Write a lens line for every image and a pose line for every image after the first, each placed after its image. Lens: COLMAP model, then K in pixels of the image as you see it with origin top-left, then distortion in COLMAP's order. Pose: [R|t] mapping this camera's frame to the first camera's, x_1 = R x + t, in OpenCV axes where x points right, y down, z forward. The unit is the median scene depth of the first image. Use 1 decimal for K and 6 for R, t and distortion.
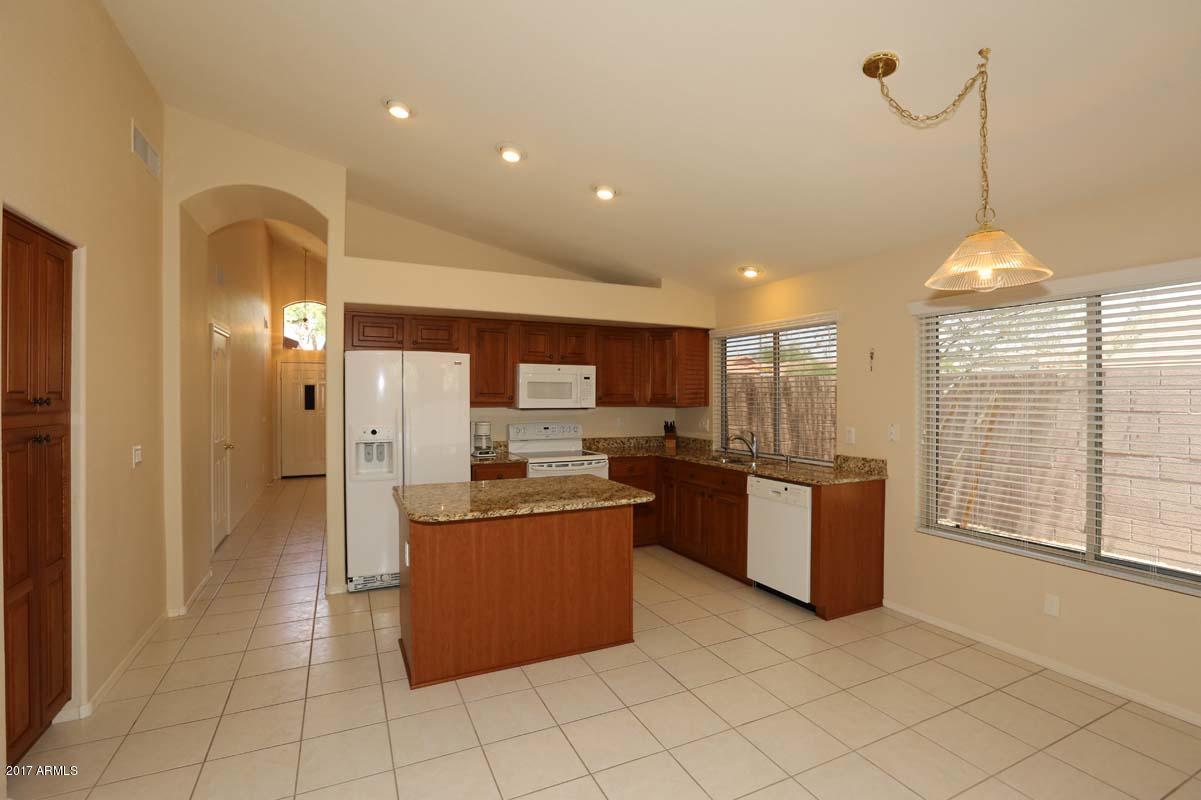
lens RADIAL K [[548.5, 0, 598.1], [0, 548.5, 396.2], [0, 0, 1]] dist [-0.067216, 0.028913]
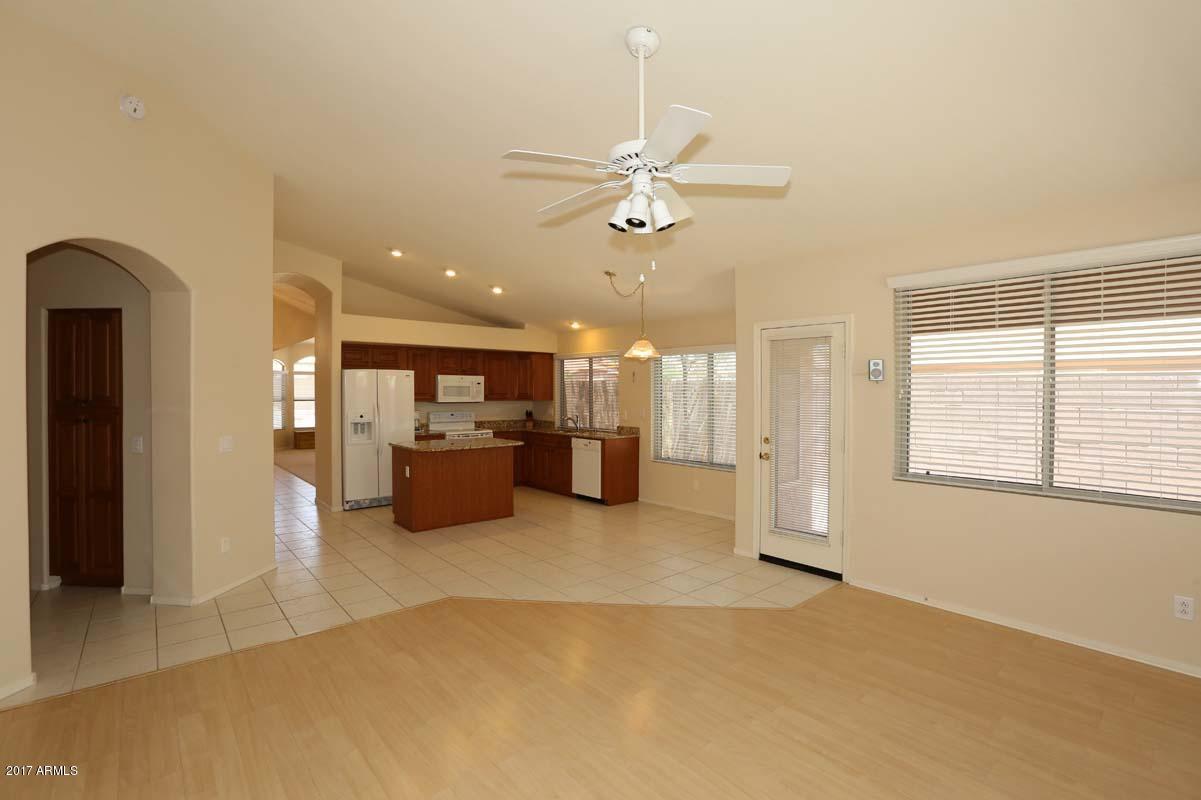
lens RADIAL K [[548.5, 0, 598.1], [0, 548.5, 396.2], [0, 0, 1]] dist [-0.067216, 0.028913]
pose [[0.965581, -0.002526, 0.260092, -0.108314], [-0.000277, 0.999942, 0.010739, -0.014128], [-0.260104, -0.010441, 0.965524, -0.708908]]
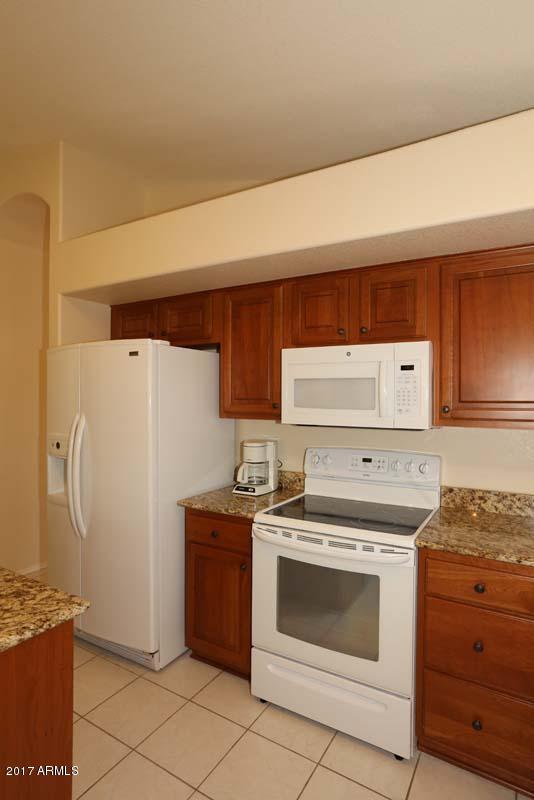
lens RADIAL K [[434.5, 0, 266.7], [0, 434.5, 402.9], [0, 0, 1]] dist [-0.059347, 0.045332]
pose [[0.555555, 0.010404, -0.831415, 0.245113], [-0.006833, 0.999945, 0.007948, -0.004515], [0.831452, 0.001265, 0.555596, 0.734297]]
